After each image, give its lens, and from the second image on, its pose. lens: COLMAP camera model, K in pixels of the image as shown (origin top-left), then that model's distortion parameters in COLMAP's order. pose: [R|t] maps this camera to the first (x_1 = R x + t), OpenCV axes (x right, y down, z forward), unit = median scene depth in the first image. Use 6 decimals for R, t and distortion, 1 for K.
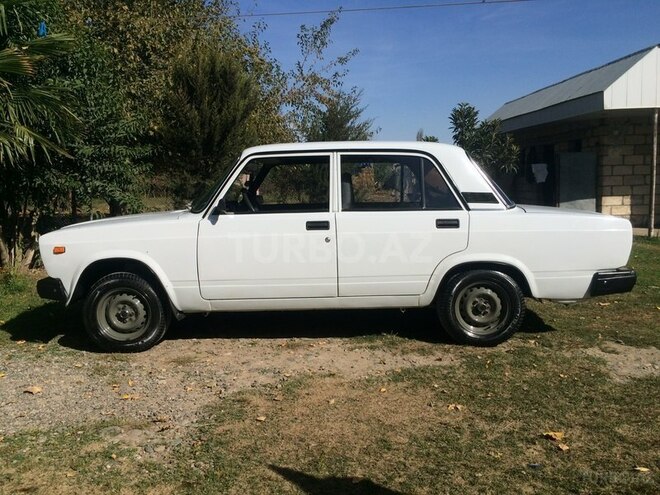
lens RADIAL K [[563.1, 0, 327.6], [0, 563.1, 251.4], [0, 0, 1]] dist [0.088100, -0.113989]
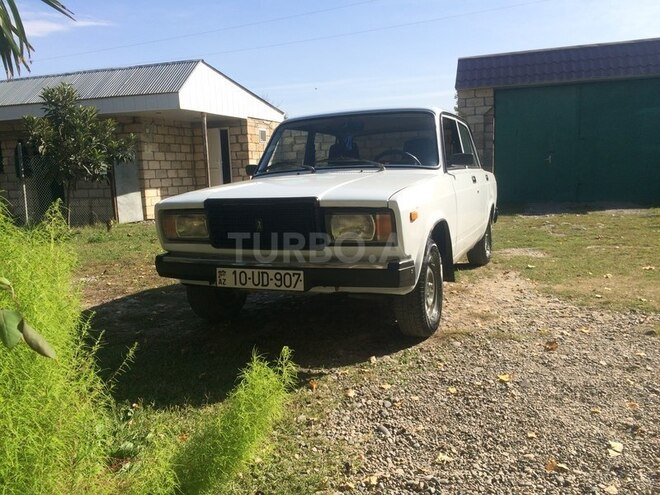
lens RADIAL K [[563.1, 0, 327.6], [0, 563.1, 251.4], [0, 0, 1]] dist [0.088100, -0.113989]
pose [[0.364081, -0.120428, 0.923549, -0.477929], [0.140247, 0.987387, 0.073465, -0.010463], [-0.920747, 0.102777, 0.376379, 0.331752]]
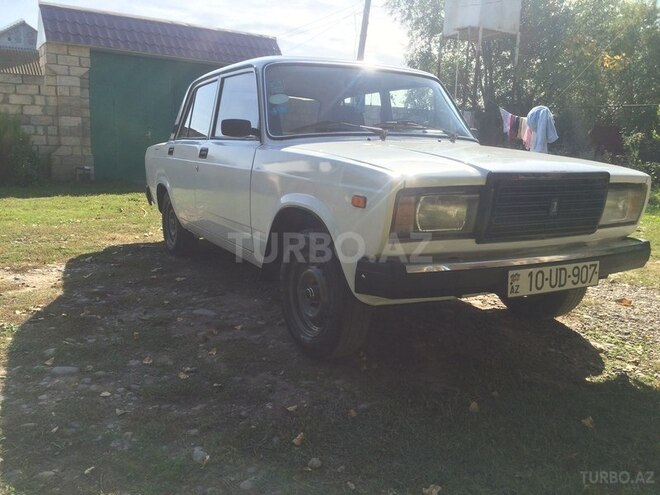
lens RADIAL K [[558.3, 0, 330.6], [0, 558.3, 254.6], [0, 0, 1]] dist [0.094149, -0.128458]
pose [[-0.516093, -0.152381, 0.842869, -0.357941], [0.086933, 0.969647, 0.228531, -0.049003], [-0.852110, 0.191217, -0.487181, 0.672247]]
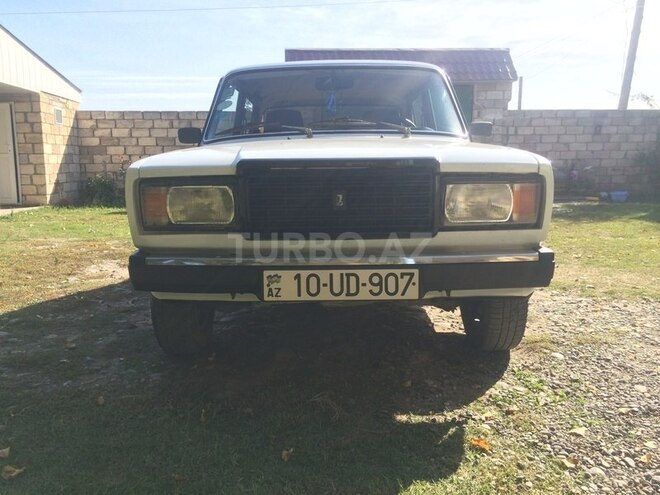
lens RADIAL K [[563.1, 0, 327.6], [0, 563.1, 251.4], [0, 0, 1]] dist [0.088100, -0.113989]
pose [[-0.023666, -0.121820, 0.992270, -0.404176], [0.130899, 0.983625, 0.123881, -0.014849], [-0.991113, 0.132819, -0.007332, 0.486799]]
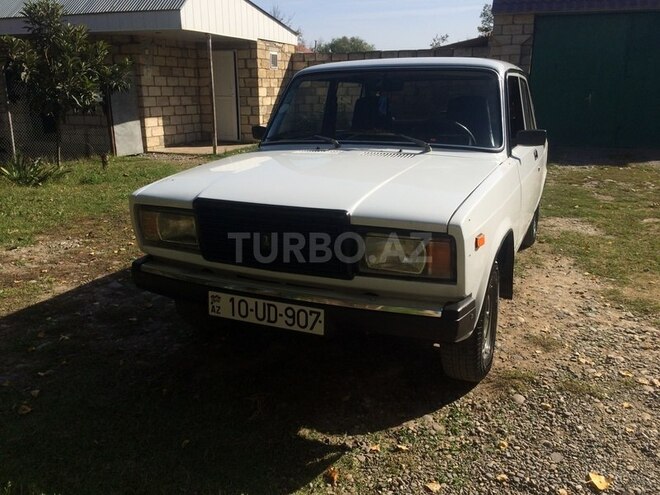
lens RADIAL K [[563.1, 0, 327.6], [0, 563.1, 251.4], [0, 0, 1]] dist [0.088100, -0.113989]
pose [[0.383490, -0.230780, 0.894246, -0.400531], [0.105332, 0.972887, 0.205904, -0.046914], [-0.917519, 0.015231, 0.397401, 0.367338]]
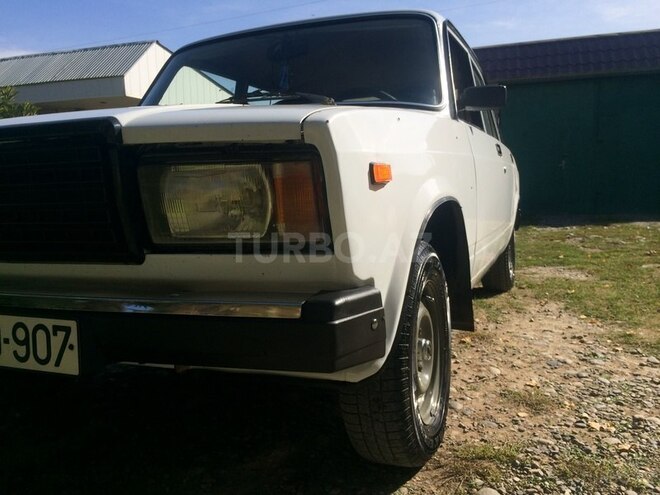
lens RADIAL K [[567.8, 0, 326.7], [0, 567.8, 246.3], [0, 0, 1]] dist [0.091634, -0.133036]
pose [[0.358122, -0.080647, 0.930185, -0.295563], [0.131339, 0.990708, 0.035329, 0.007820], [-0.924391, 0.109518, 0.365387, 0.370023]]
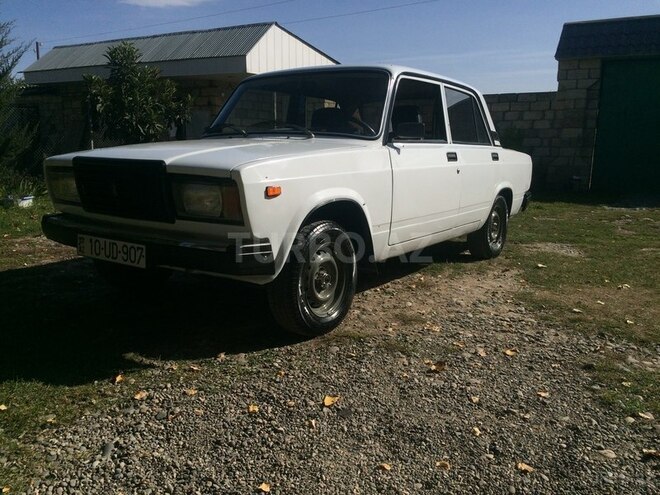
lens RADIAL K [[561.5, 0, 327.5], [0, 561.5, 248.5], [0, 0, 1]] dist [0.096129, -0.118952]
pose [[0.556936, -0.116208, 0.822385, -0.377039], [0.070093, 0.993207, 0.092878, 0.002671], [-0.827592, 0.005916, 0.561298, 0.243564]]
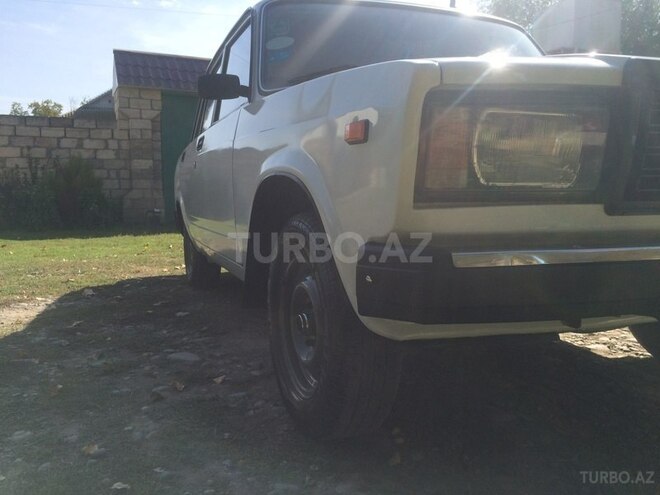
lens RADIAL K [[567.8, 0, 326.7], [0, 567.8, 246.3], [0, 0, 1]] dist [0.091634, -0.133036]
pose [[-0.372429, -0.056857, 0.926317, -0.283679], [0.127161, 0.985582, 0.111620, -0.010879], [-0.919308, 0.159362, -0.359829, 0.605306]]
